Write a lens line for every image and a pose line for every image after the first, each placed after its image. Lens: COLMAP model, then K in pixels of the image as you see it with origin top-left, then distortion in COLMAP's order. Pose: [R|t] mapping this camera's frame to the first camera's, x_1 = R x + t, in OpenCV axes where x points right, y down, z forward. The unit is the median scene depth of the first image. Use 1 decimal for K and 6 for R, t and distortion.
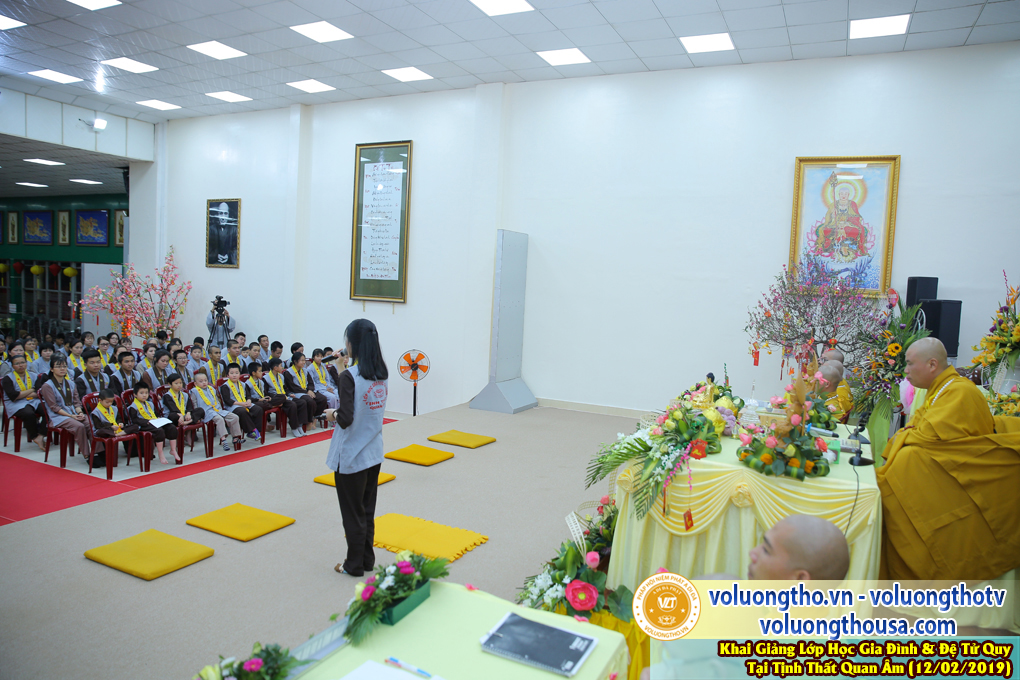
lens RADIAL K [[696.6, 0, 504.7], [0, 696.6, 333.5], [0, 0, 1]] dist [-0.098877, 0.081472]
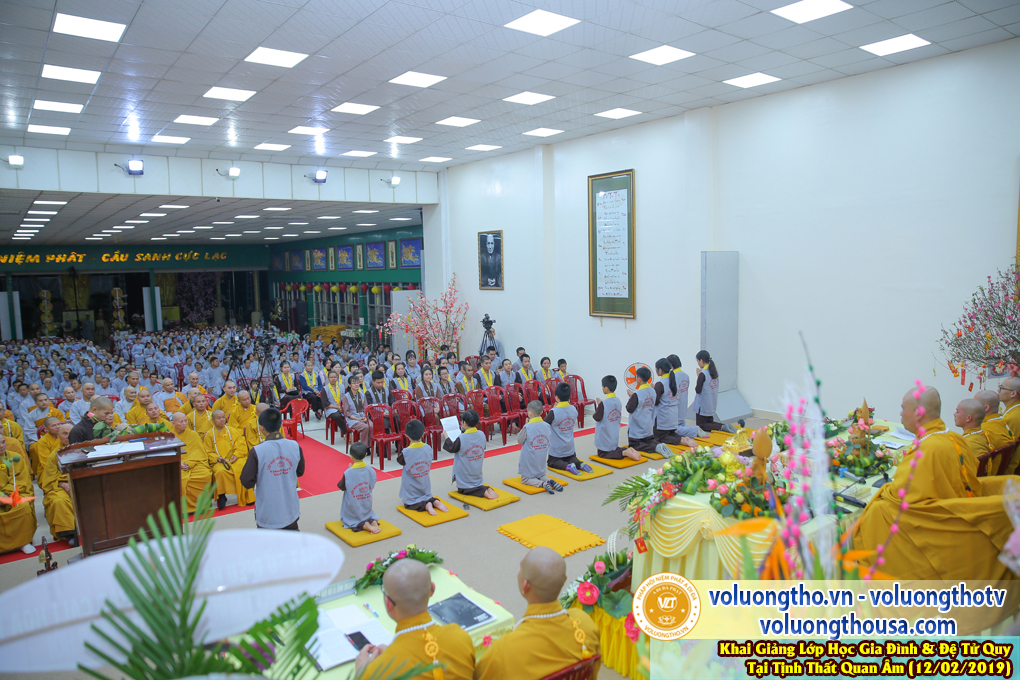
lens RADIAL K [[696.6, 0, 503.0], [0, 696.6, 334.6], [0, 0, 1]] dist [-0.098877, 0.081472]
pose [[0.894898, -0.023961, -0.445626, 0.200587], [0.032427, 0.999409, 0.011380, -0.048221], [0.445091, -0.024634, 0.895147, -0.086528]]
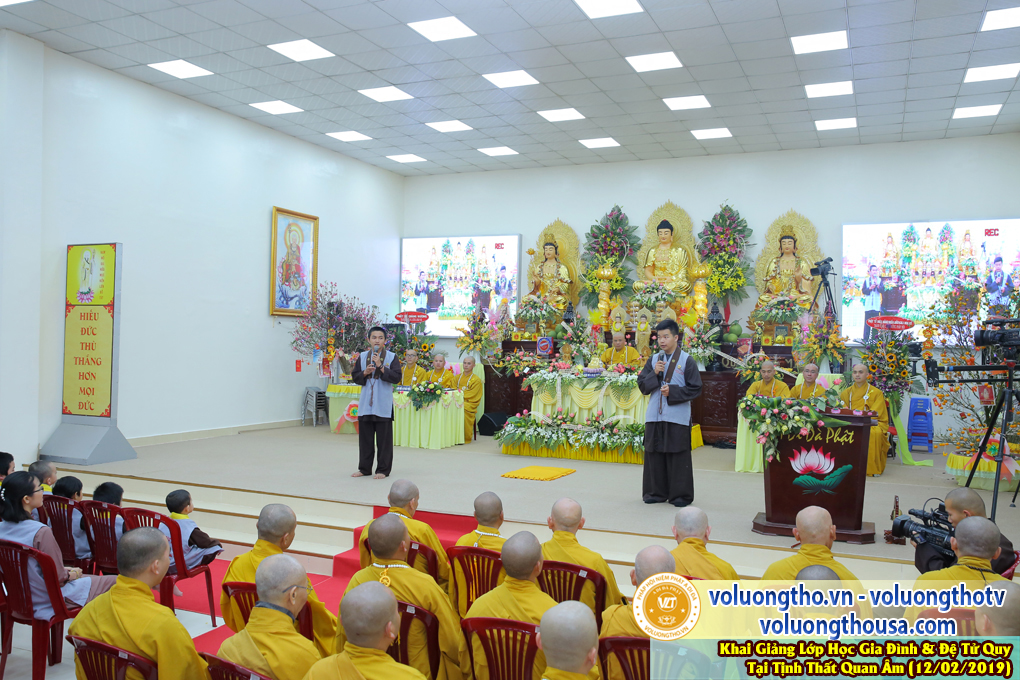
lens RADIAL K [[862.9, 0, 511.1], [0, 862.9, 336.9], [0, 0, 1]] dist [-0.037336, 0.025963]
pose [[-0.043503, -0.033285, 0.998499, -1.155290], [0.067189, 0.997085, 0.036166, -0.044175], [-0.996791, 0.068661, -0.041140, 0.628099]]
